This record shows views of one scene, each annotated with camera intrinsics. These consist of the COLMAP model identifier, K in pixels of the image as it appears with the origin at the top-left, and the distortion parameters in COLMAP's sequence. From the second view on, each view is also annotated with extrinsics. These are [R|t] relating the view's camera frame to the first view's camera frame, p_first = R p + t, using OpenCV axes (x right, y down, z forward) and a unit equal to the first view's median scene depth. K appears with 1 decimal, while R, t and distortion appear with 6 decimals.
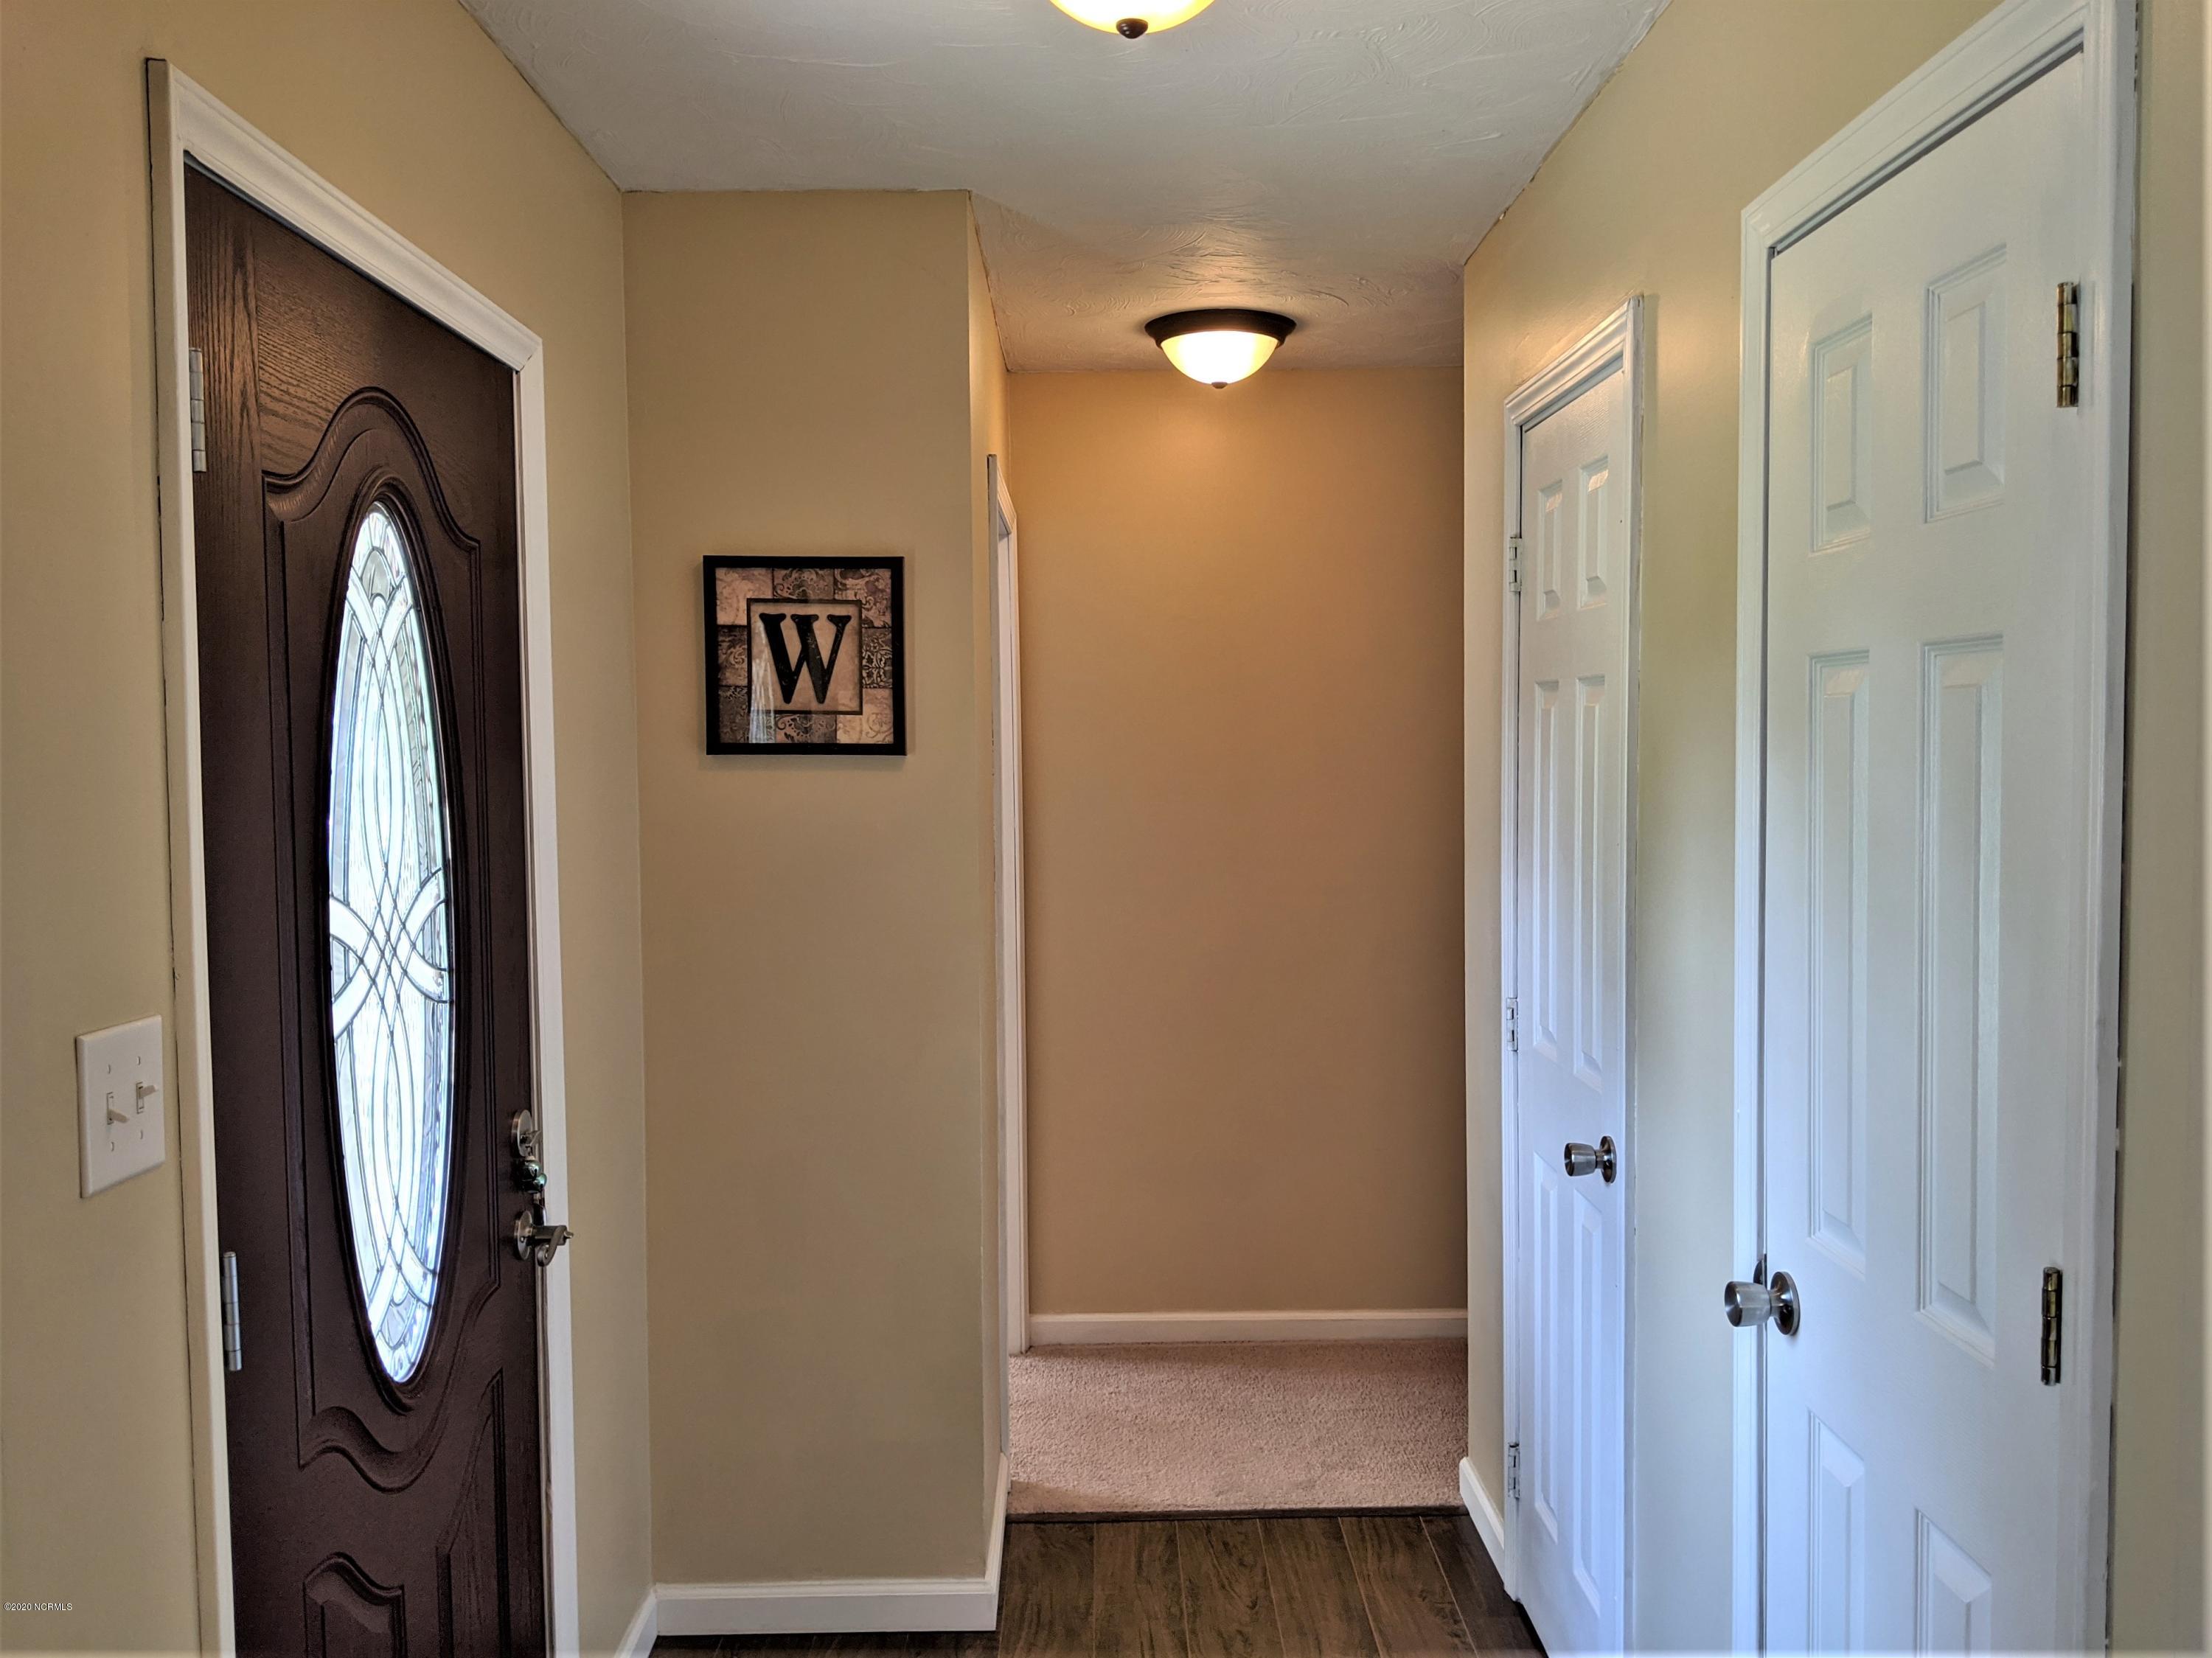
lens RADIAL K [[1768.7, 0, 1129.2], [0, 1768.7, 844.5], [0, 0, 1]] dist [0.059529, -0.082698]
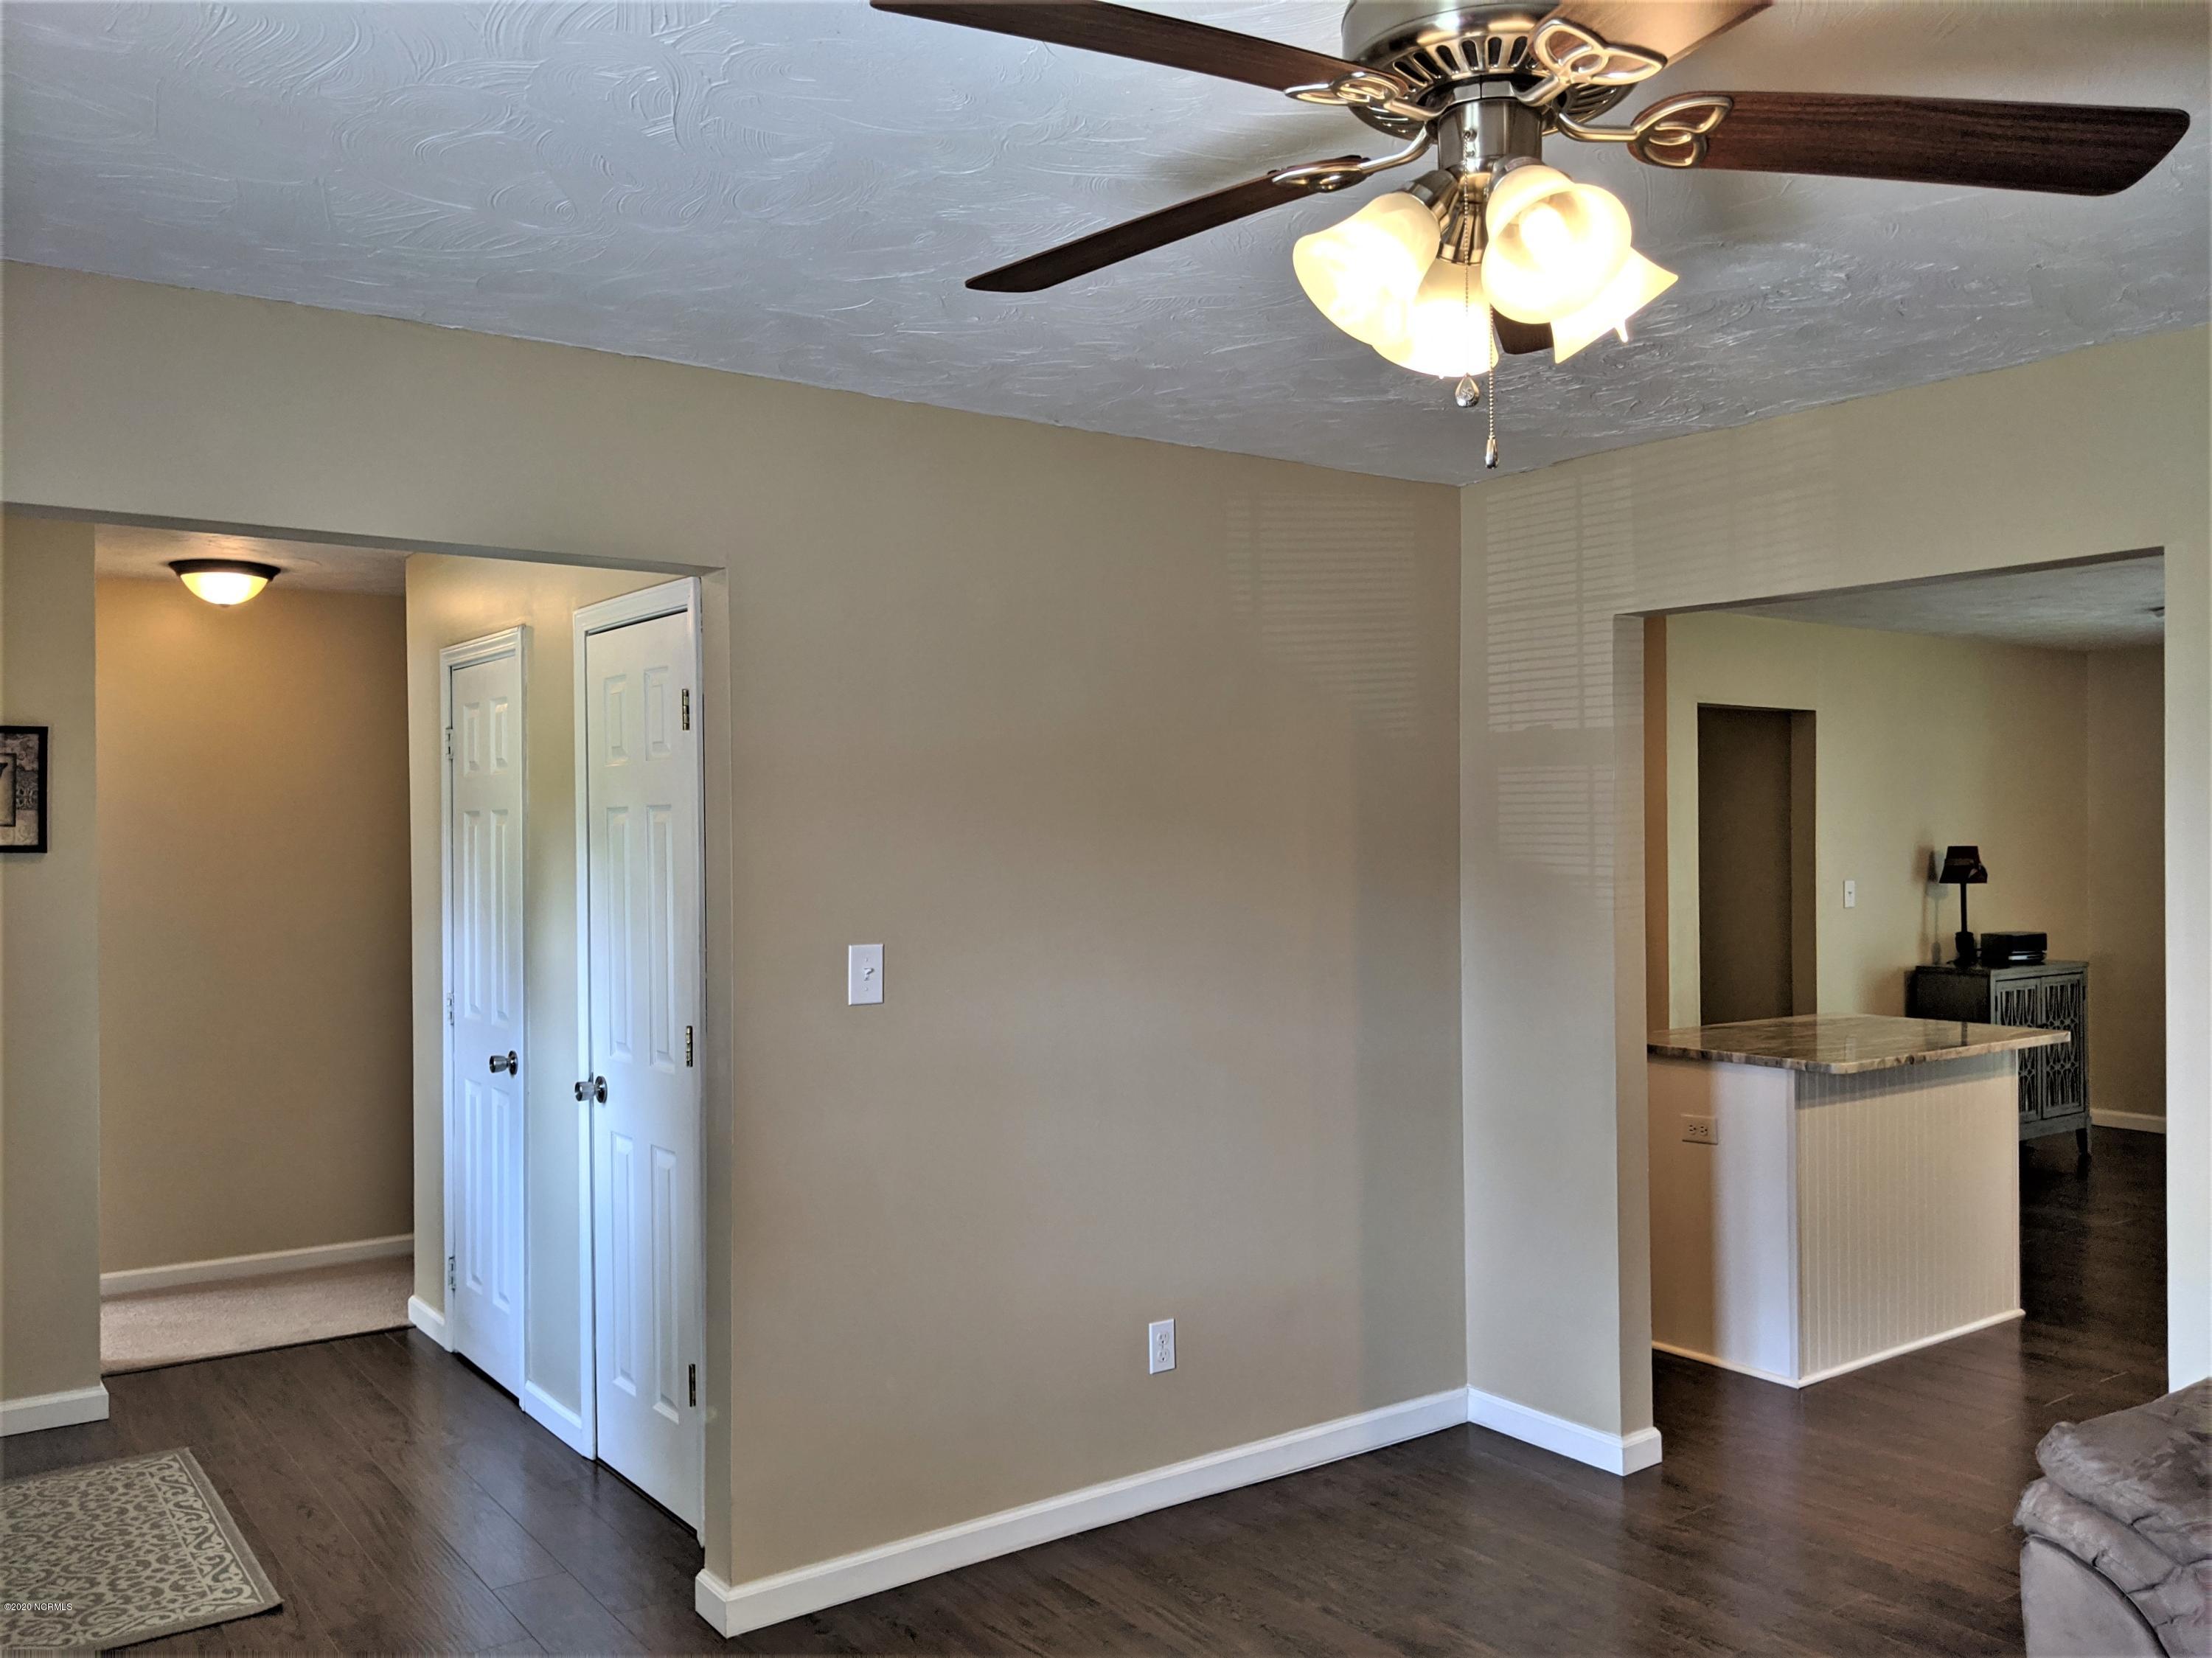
lens RADIAL K [[1768.7, 0, 1125.5], [0, 1768.7, 836.3], [0, 0, 1]] dist [0.059529, -0.082698]
pose [[0.808696, 0.004763, 0.588207, -0.286645], [0.034489, 0.997863, -0.055498, 0.055559], [-0.587215, 0.065168, 0.806804, -0.834392]]
